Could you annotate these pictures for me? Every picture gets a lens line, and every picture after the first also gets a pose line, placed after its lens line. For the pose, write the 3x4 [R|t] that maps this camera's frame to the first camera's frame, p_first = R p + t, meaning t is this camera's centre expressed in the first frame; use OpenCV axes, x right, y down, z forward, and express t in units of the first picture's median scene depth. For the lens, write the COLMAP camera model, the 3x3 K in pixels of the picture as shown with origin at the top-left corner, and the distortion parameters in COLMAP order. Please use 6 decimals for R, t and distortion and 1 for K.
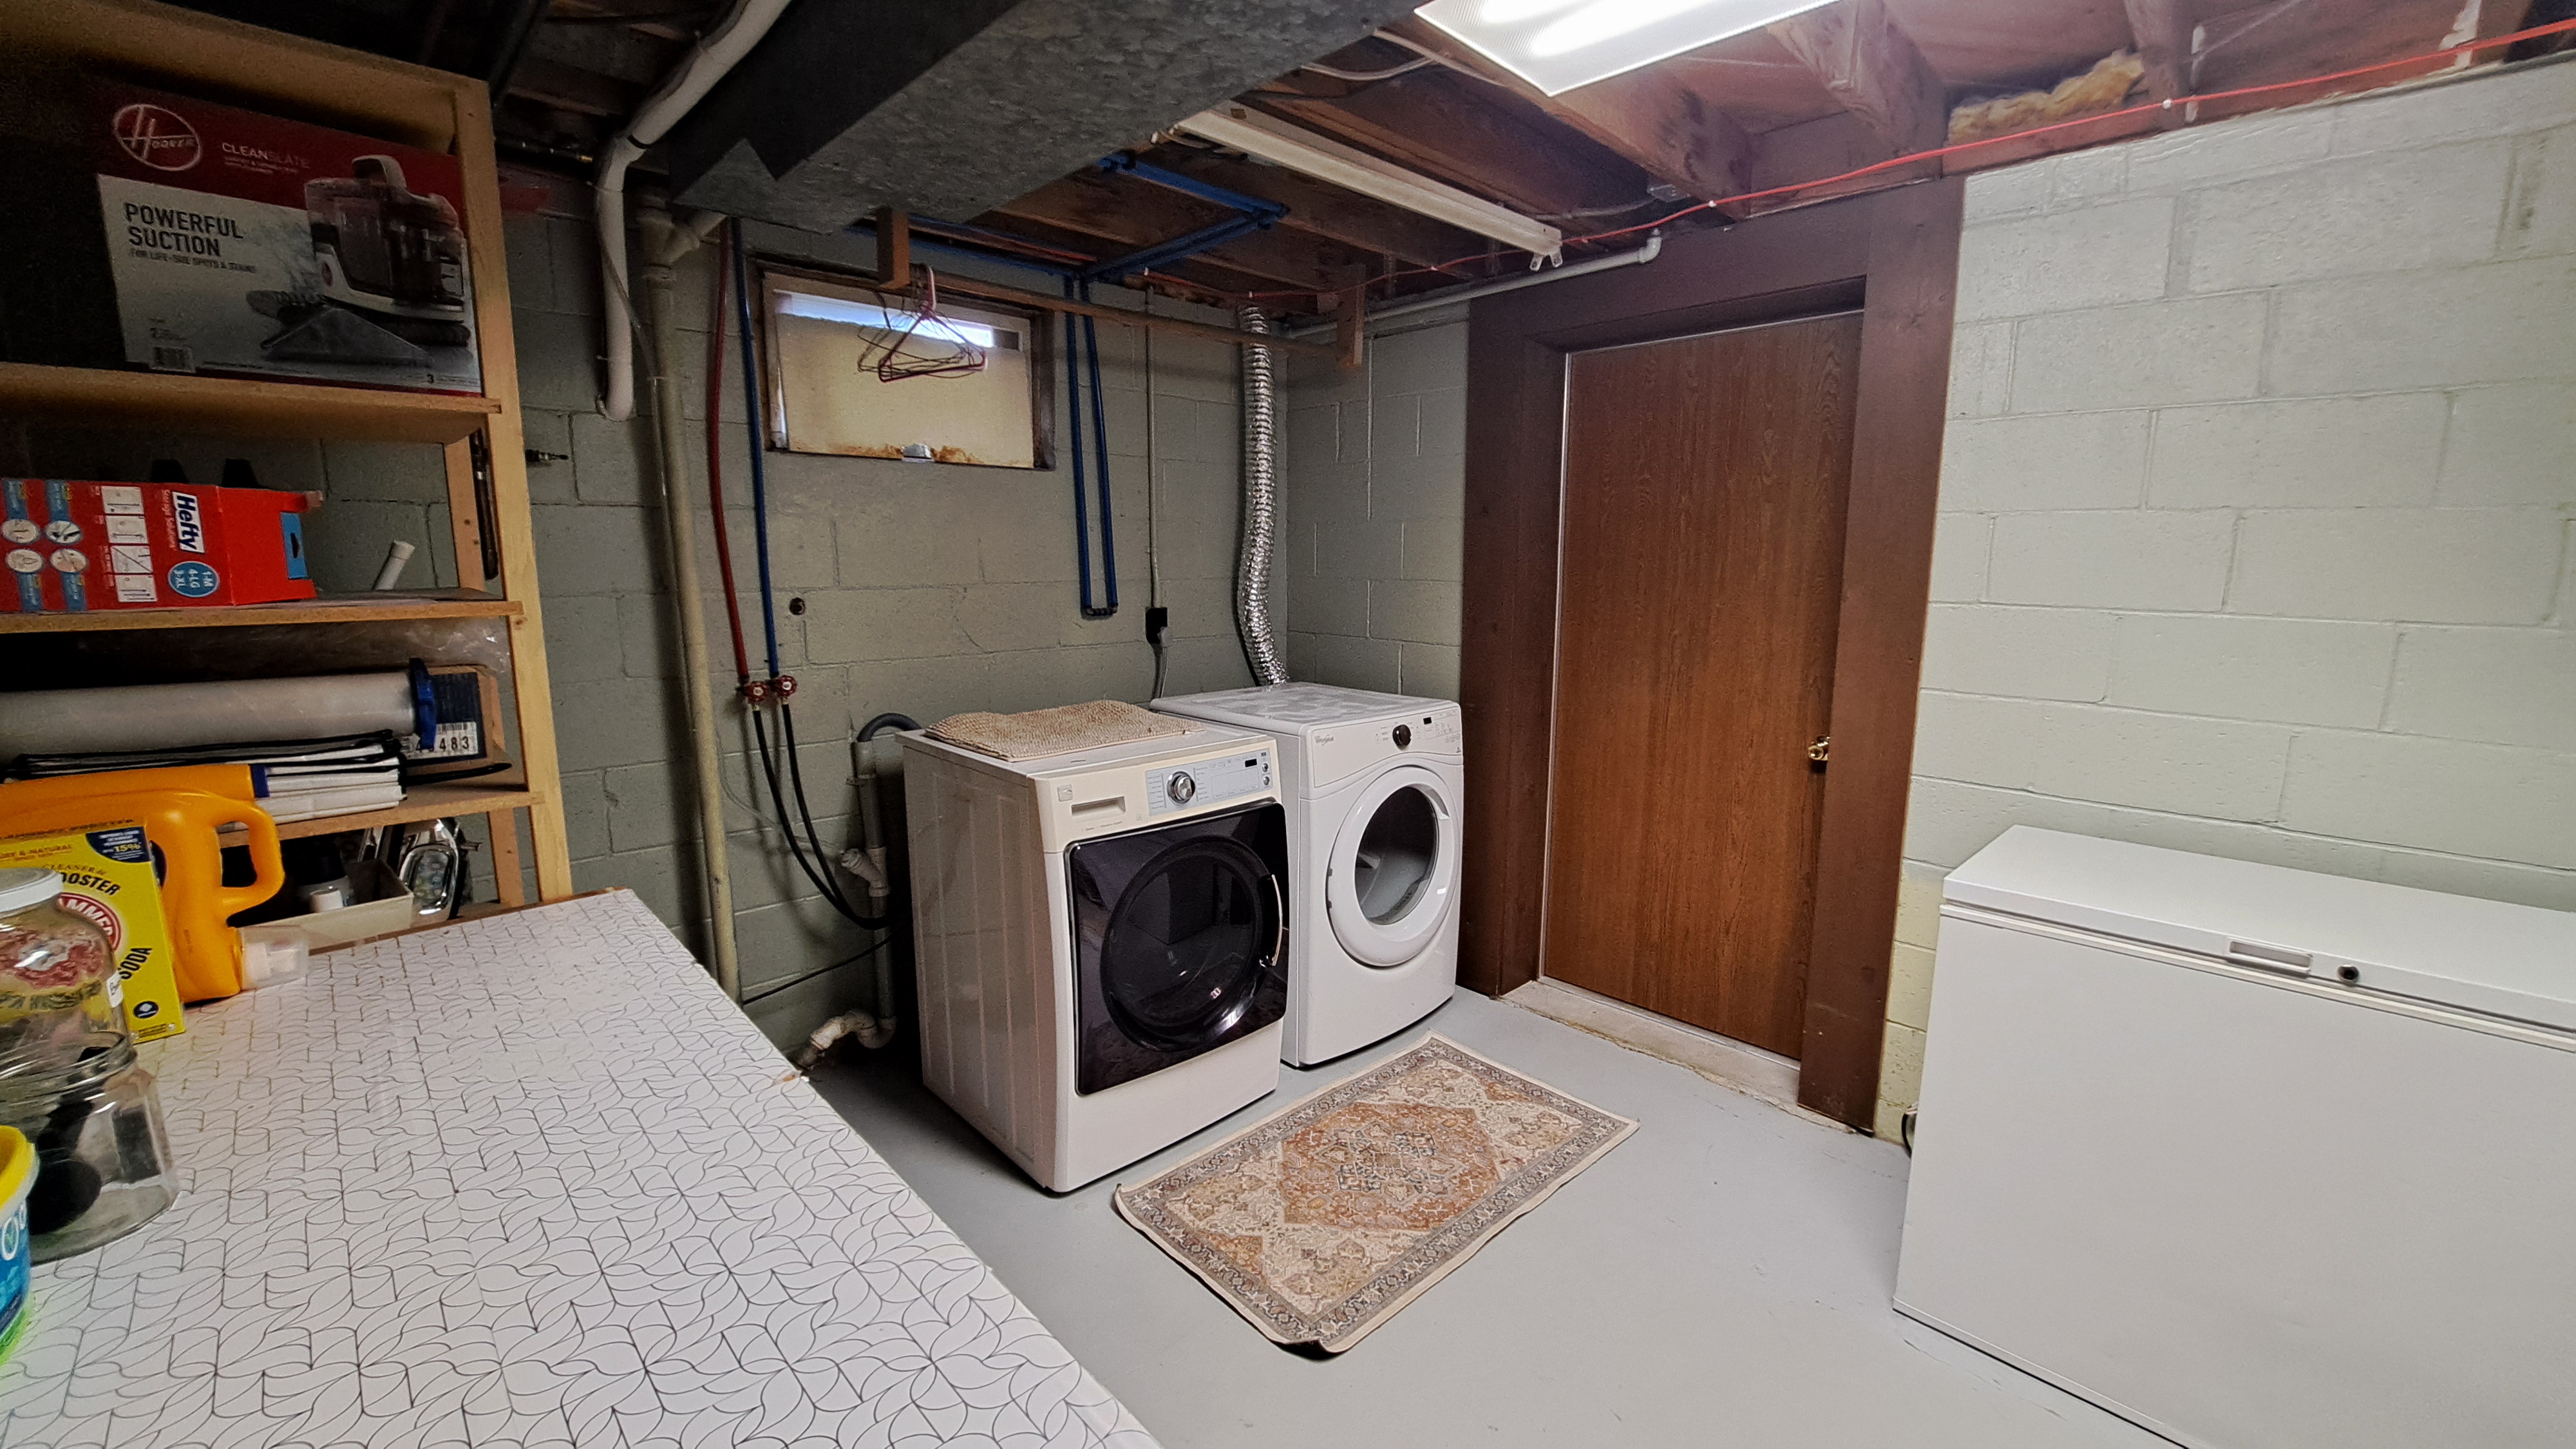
lens RADIAL K [[1021.8, 0, 1300.7], [0, 1021.8, 721.9], [0, 0, 1]] dist [0.002352, -0.000362]
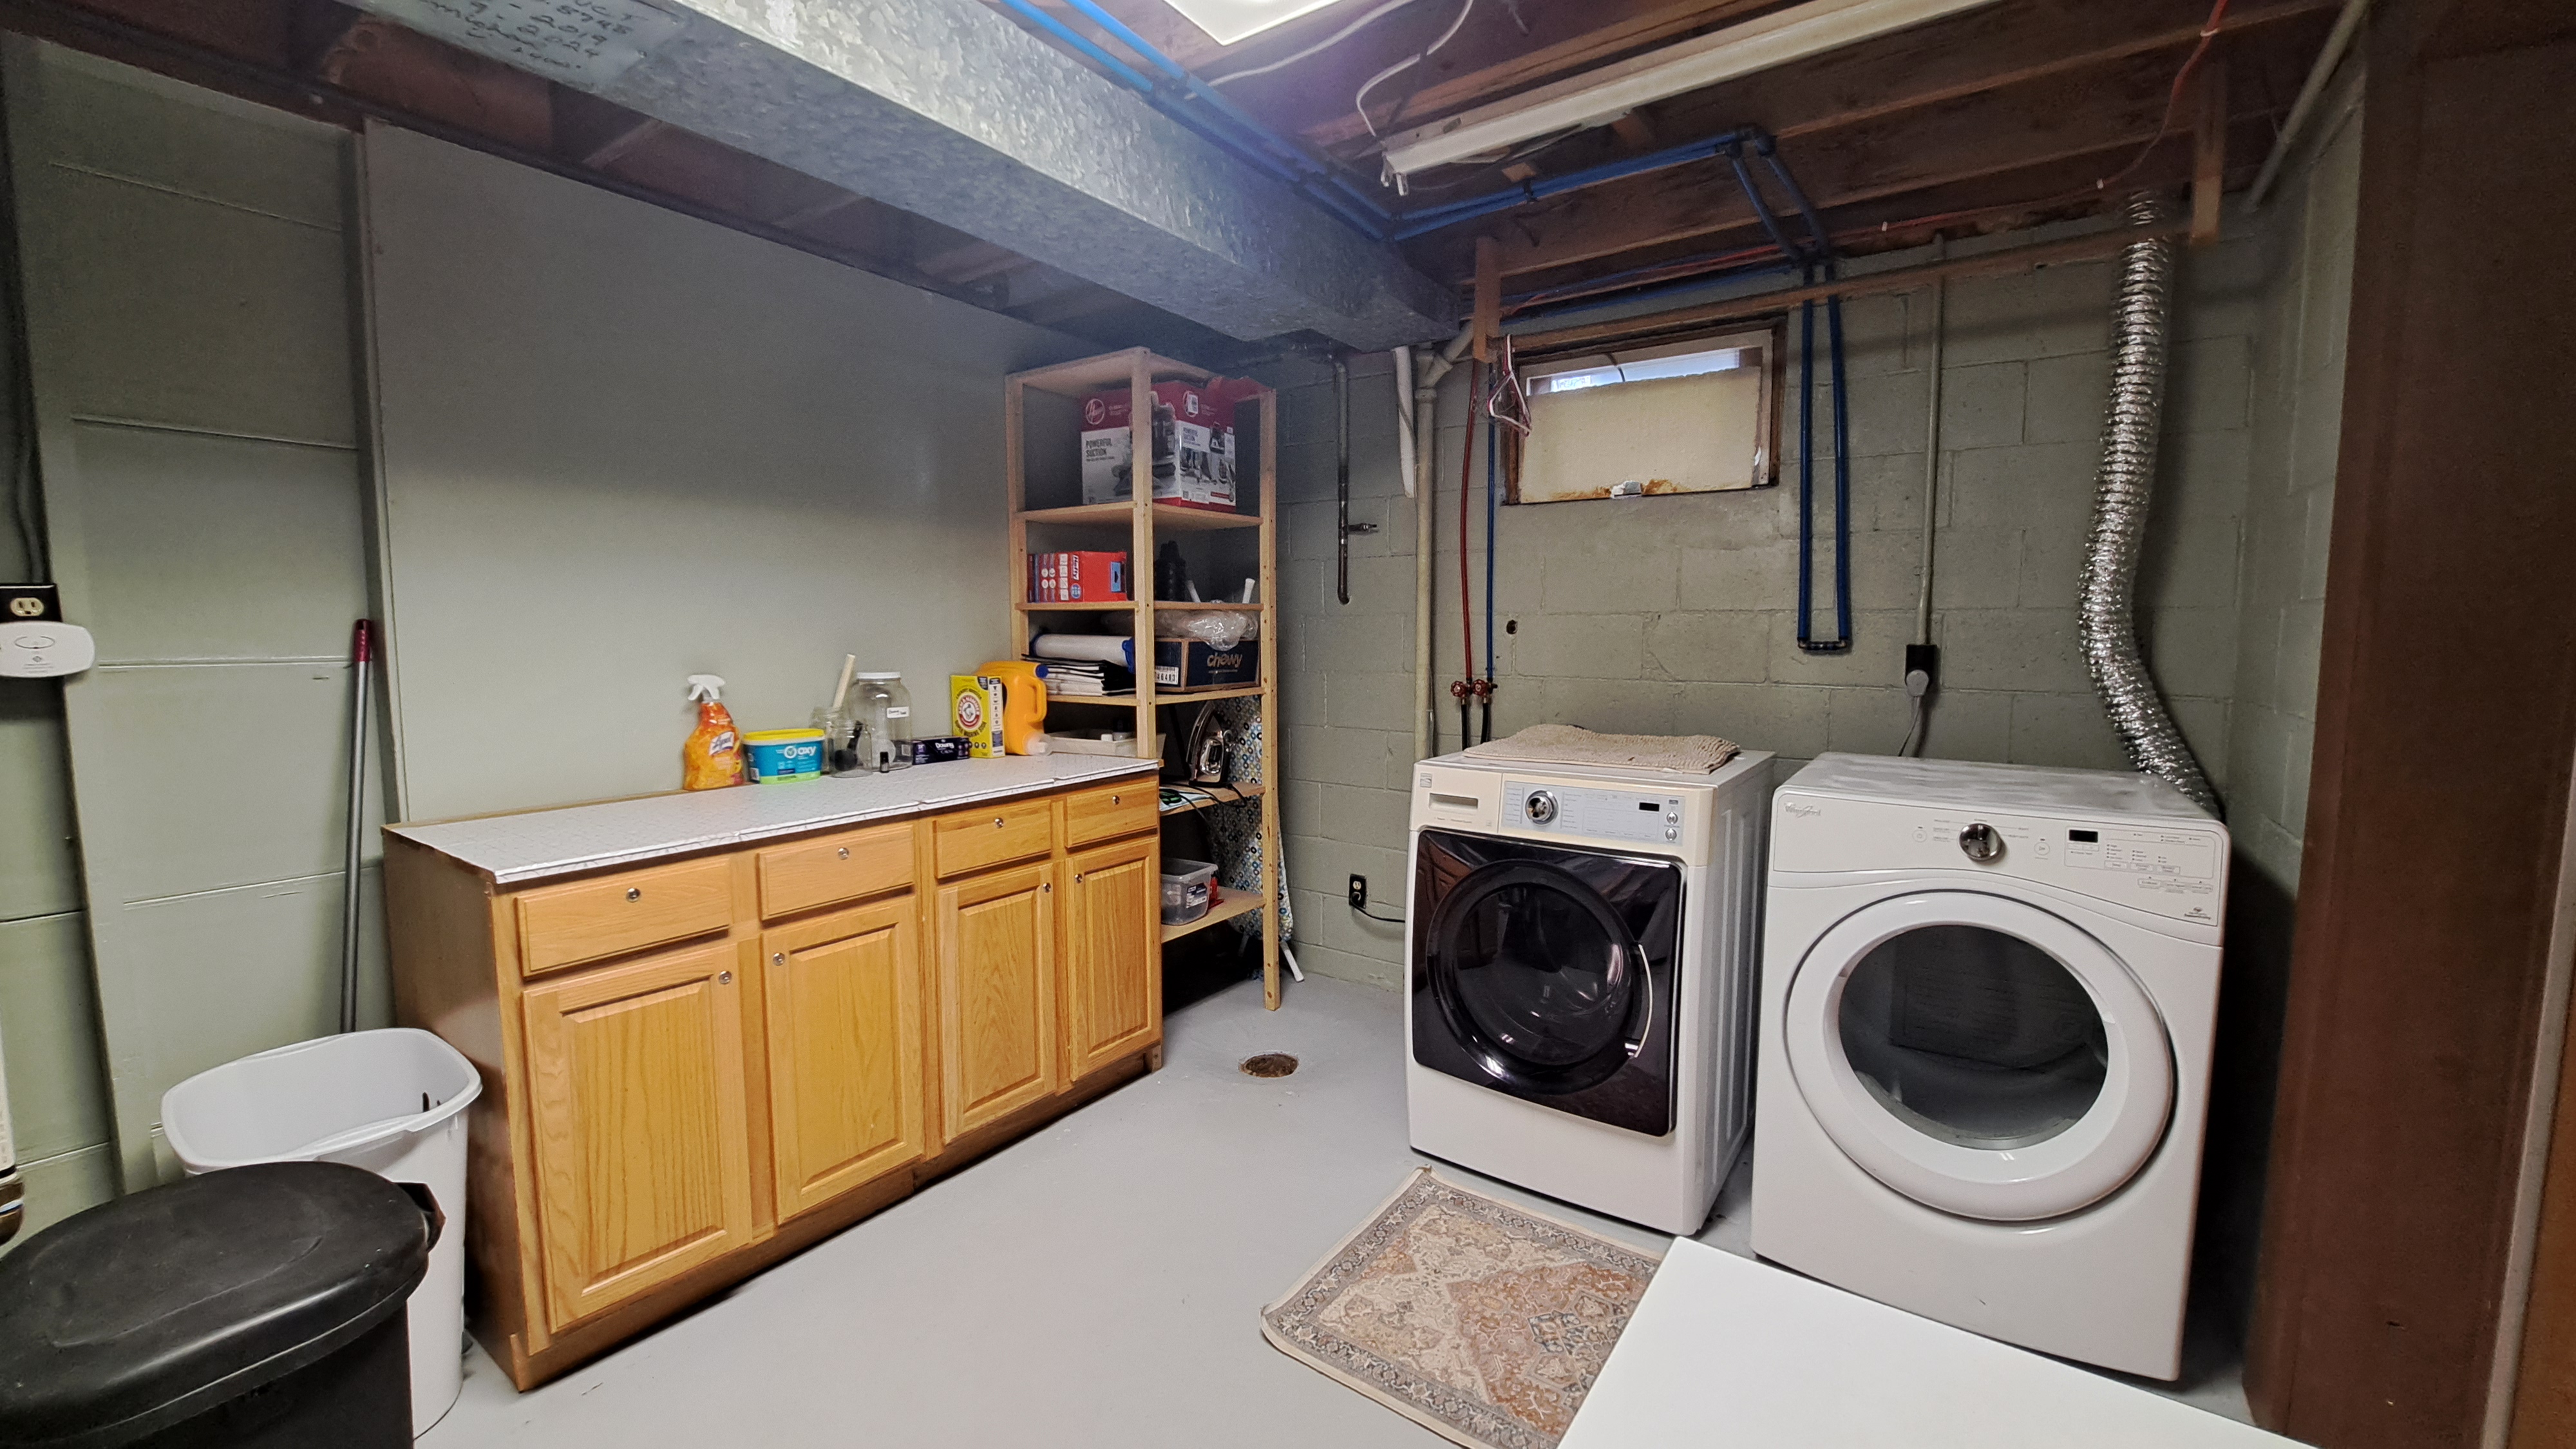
lens RADIAL K [[1021.8, 0, 1298.9], [0, 1021.8, 722.5], [0, 0, 1]] dist [0.002352, -0.000362]
pose [[0.188727, 0.087347, -0.978137, 0.700837], [-0.164279, 0.984809, 0.056245, -0.027467], [0.968191, 0.150072, 0.200209, 0.535593]]
